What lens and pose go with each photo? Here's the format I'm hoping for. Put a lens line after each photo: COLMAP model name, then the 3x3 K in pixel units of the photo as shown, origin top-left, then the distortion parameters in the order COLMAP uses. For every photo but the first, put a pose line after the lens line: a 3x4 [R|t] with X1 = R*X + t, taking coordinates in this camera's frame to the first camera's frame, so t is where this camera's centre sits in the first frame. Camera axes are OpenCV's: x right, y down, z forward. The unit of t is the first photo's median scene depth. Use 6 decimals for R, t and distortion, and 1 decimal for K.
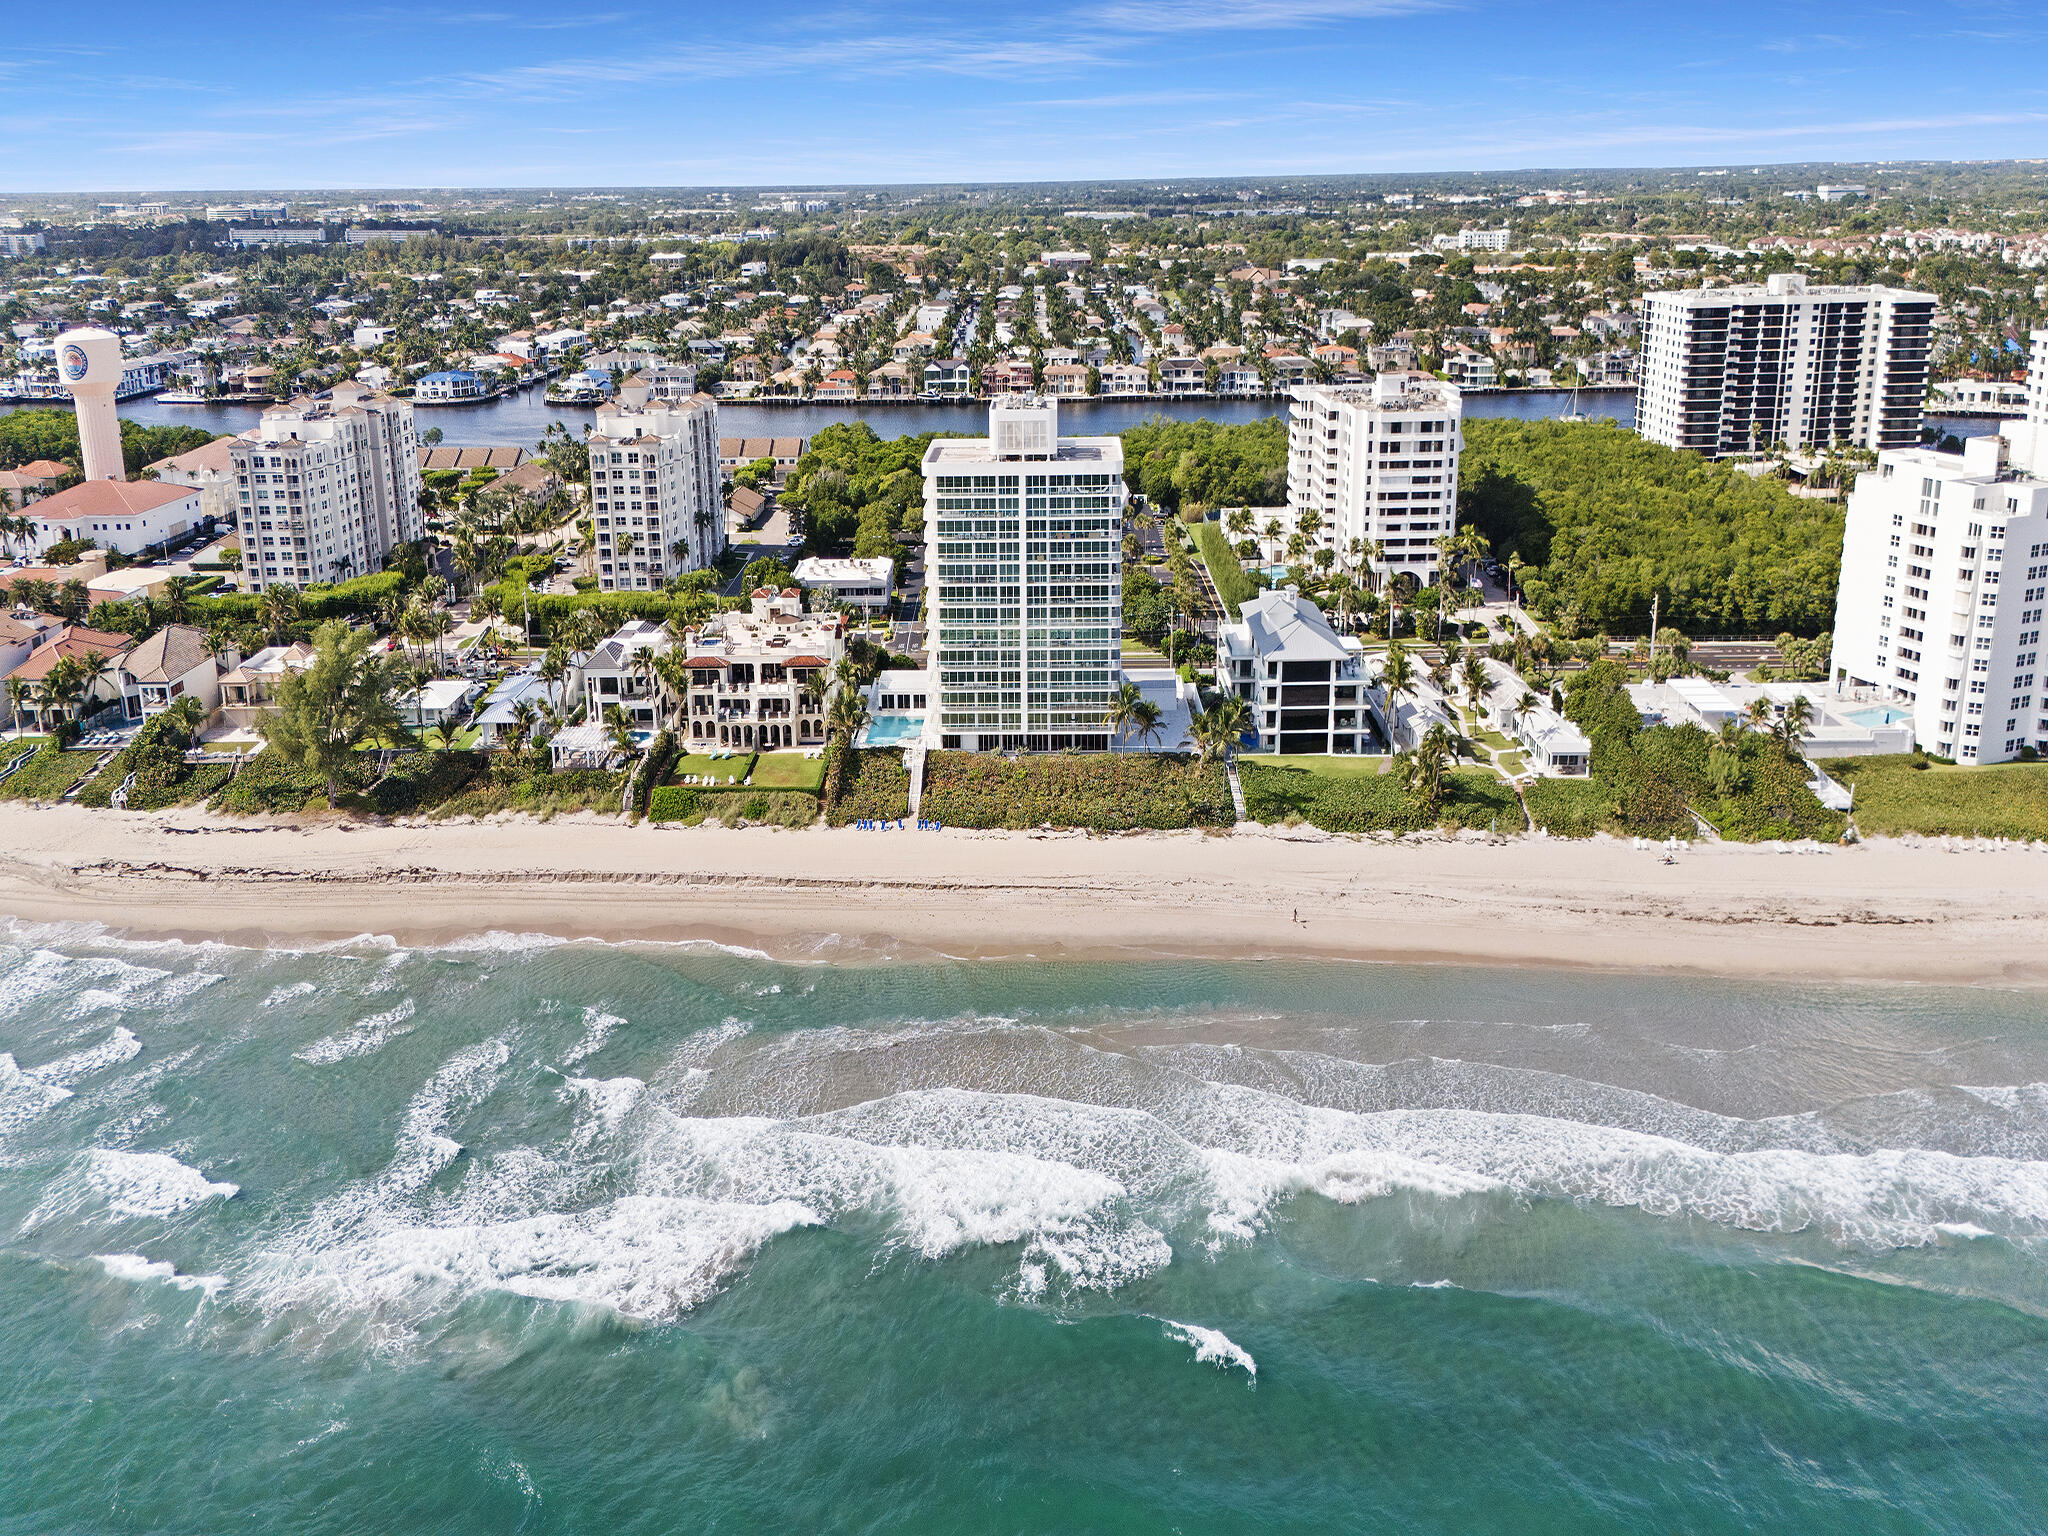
lens RADIAL K [[1896.9, 0, 1024.5], [0, 1896.9, 784.4], [0, 0, 1]] dist [0.032403, 0.000000]
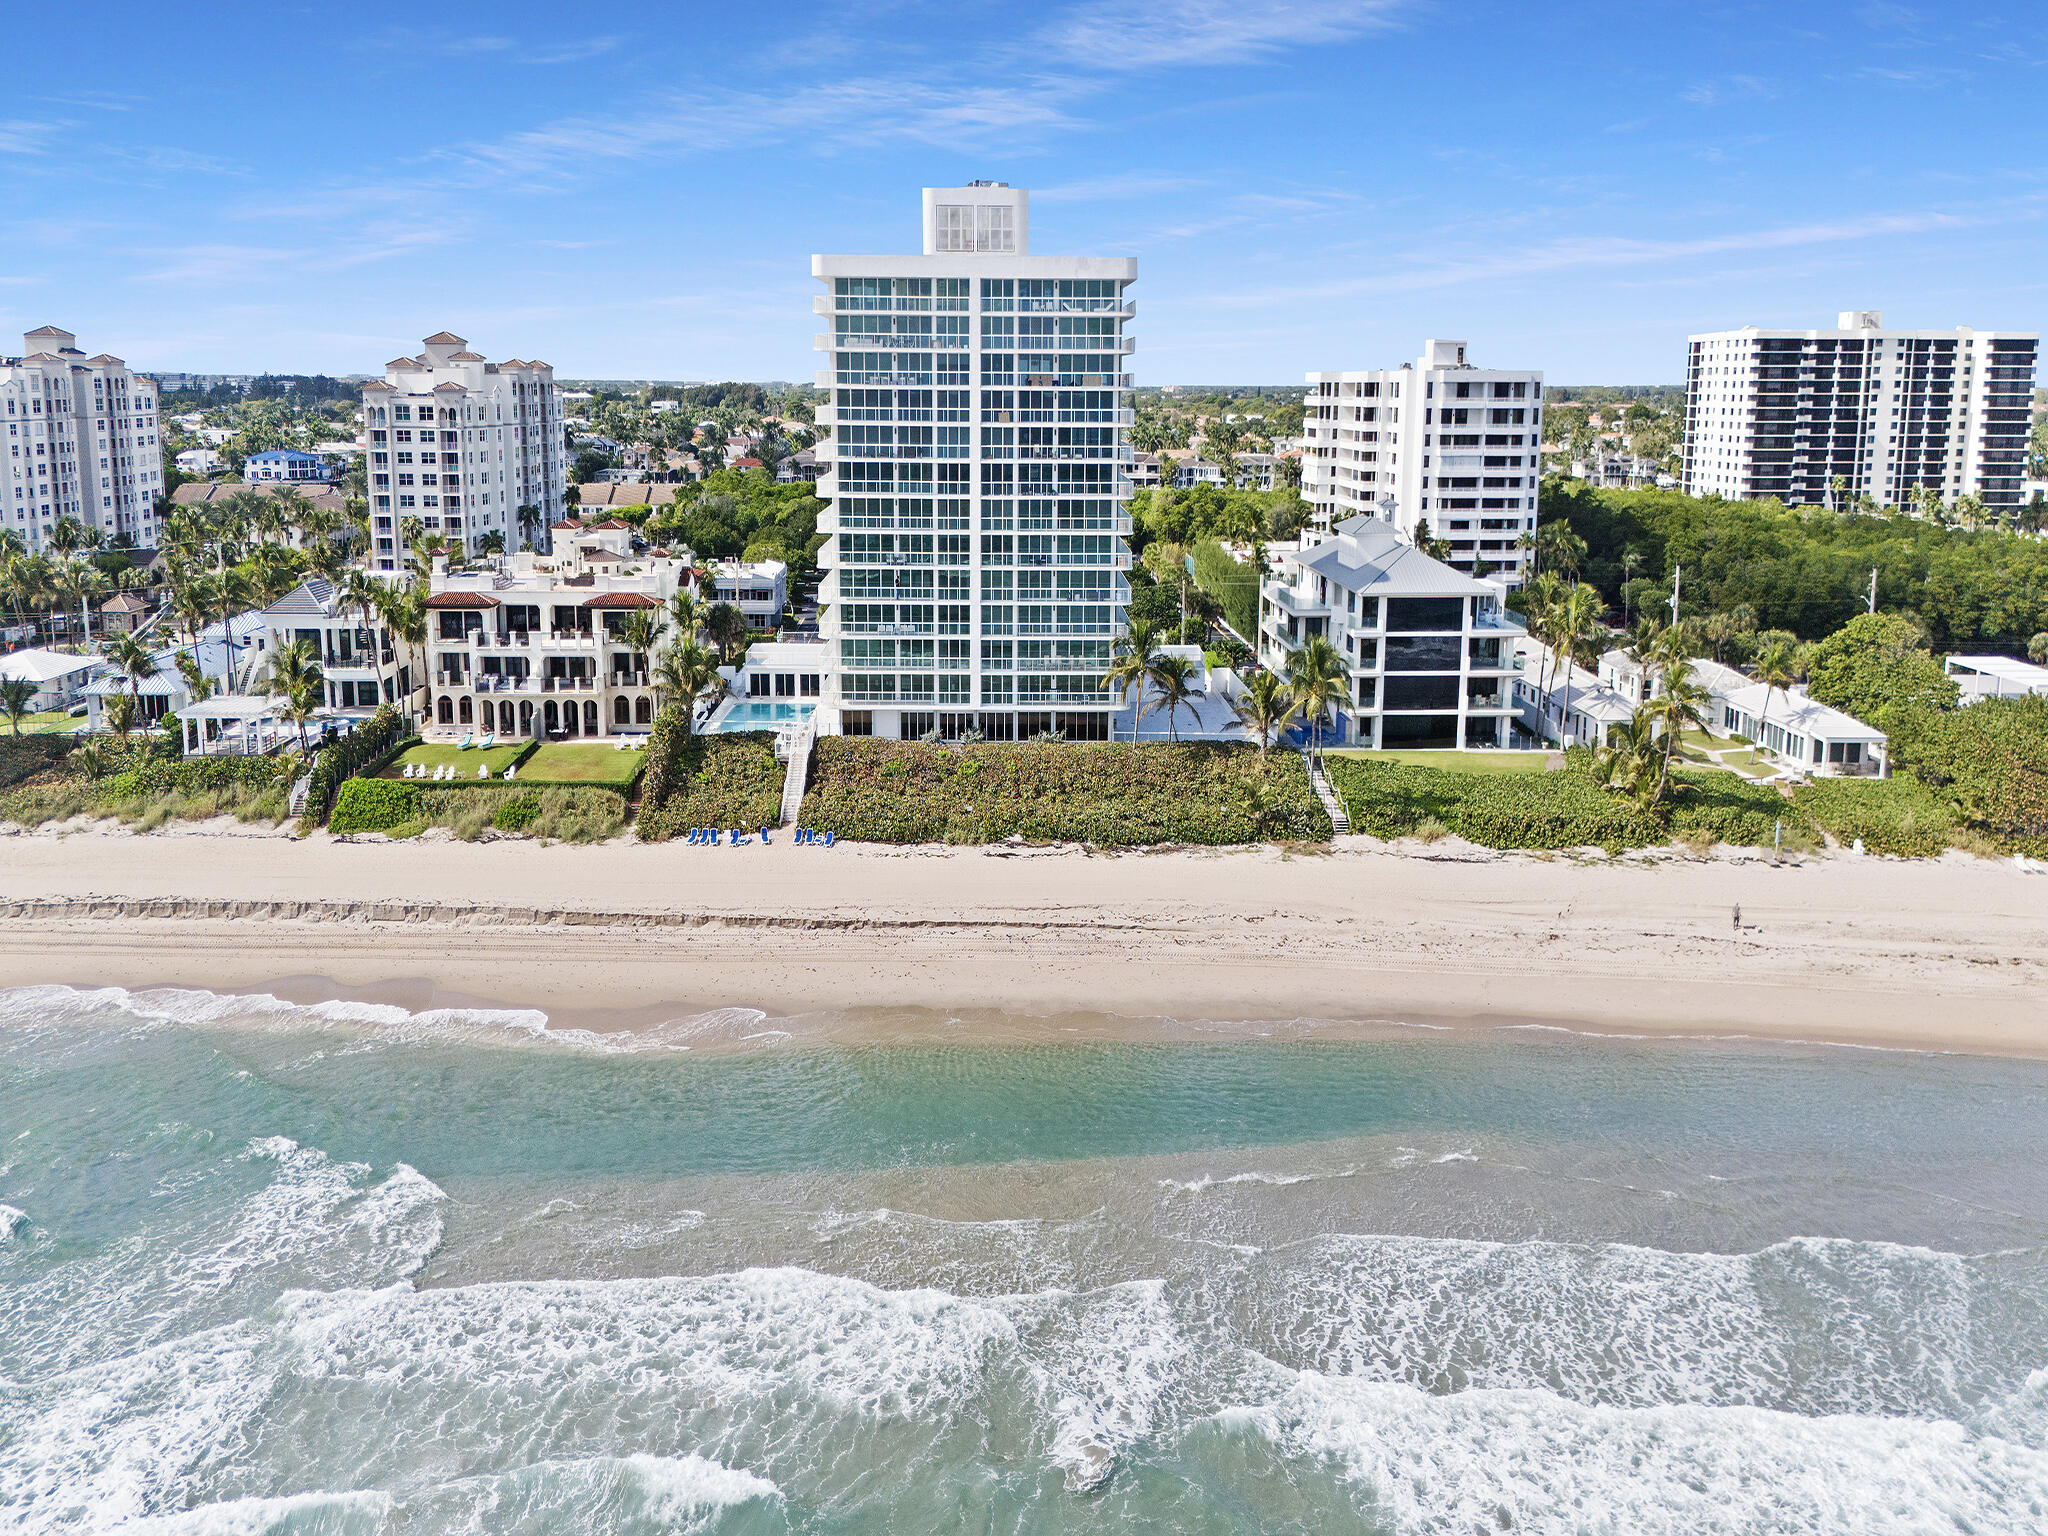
lens RADIAL K [[1896.9, 0, 1039.3], [0, 1896.9, 775.2], [0, 0, 1]] dist [0.032403, 0.000000]
pose [[0.998792, 0.006454, 0.048710, -0.008951], [-0.001048, 0.993908, -0.110205, 0.062196], [-0.049124, 0.110021, 0.992715, 0.384770]]
